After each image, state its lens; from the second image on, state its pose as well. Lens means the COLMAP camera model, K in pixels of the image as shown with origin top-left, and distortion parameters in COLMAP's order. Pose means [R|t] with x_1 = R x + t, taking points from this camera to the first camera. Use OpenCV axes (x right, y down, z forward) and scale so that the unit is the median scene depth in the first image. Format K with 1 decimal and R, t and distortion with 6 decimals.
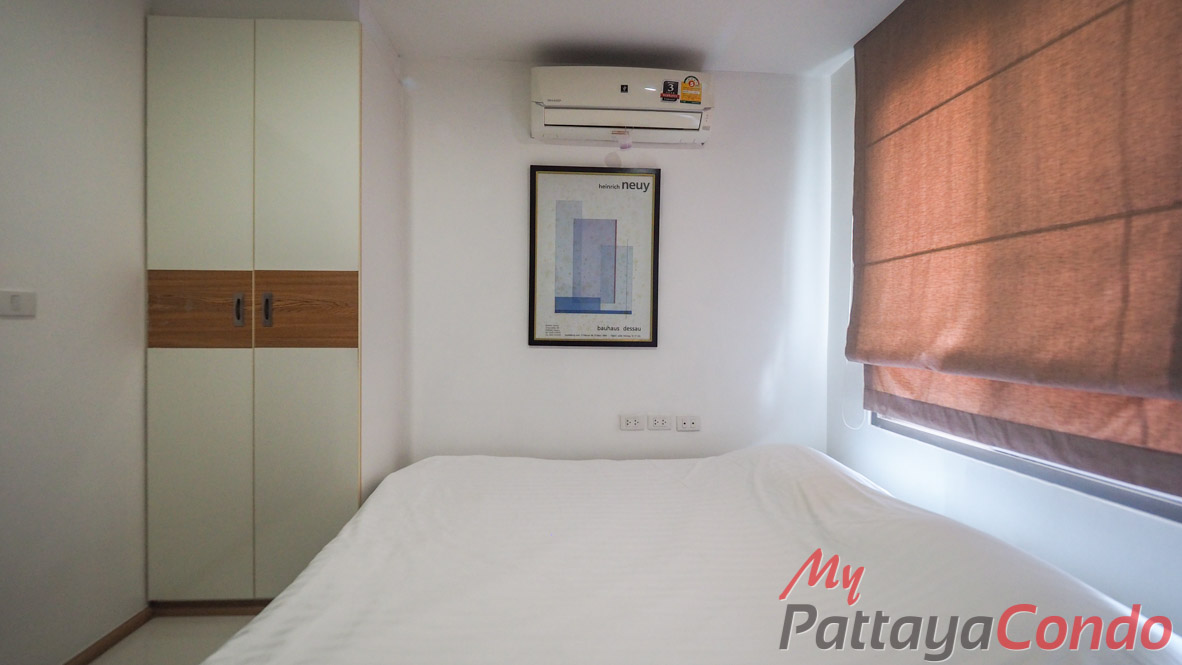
lens RADIAL K [[505.9, 0, 577.4], [0, 505.9, 330.2], [0, 0, 1]] dist [-0.004854, -0.000523]
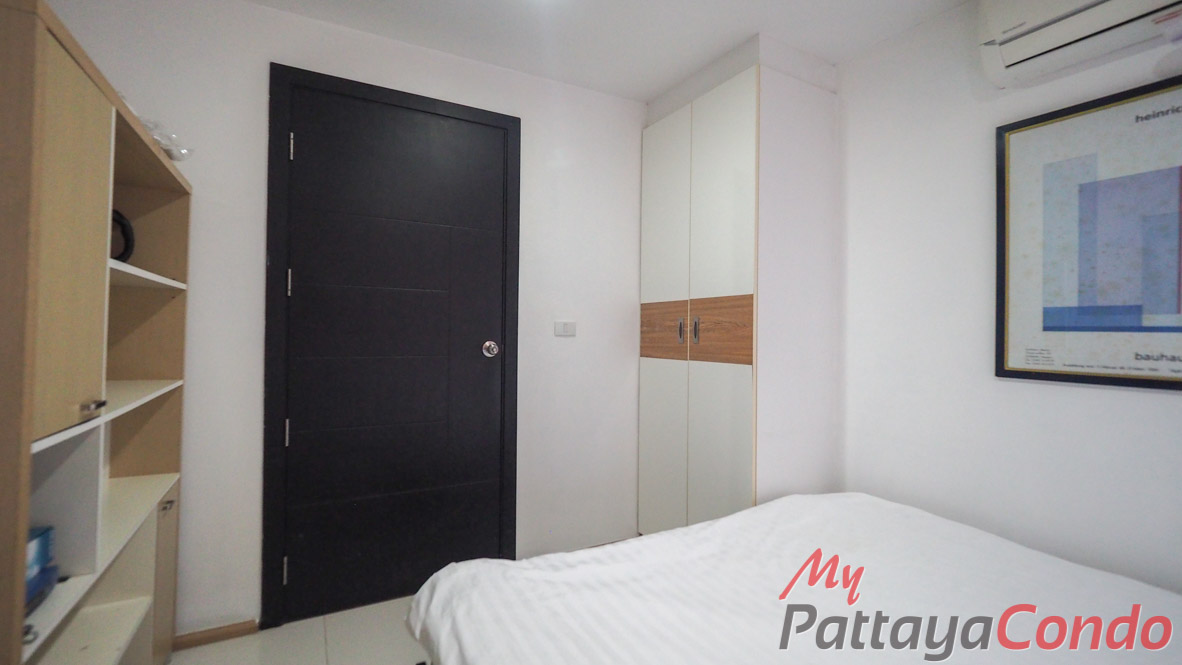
lens RADIAL K [[505.9, 0, 577.4], [0, 505.9, 330.2], [0, 0, 1]] dist [-0.004854, -0.000523]
pose [[0.433937, -0.005200, -0.900928, 0.315913], [-0.021623, 0.999635, -0.016184, -0.012070], [0.900684, 0.026503, 0.433666, 0.164252]]
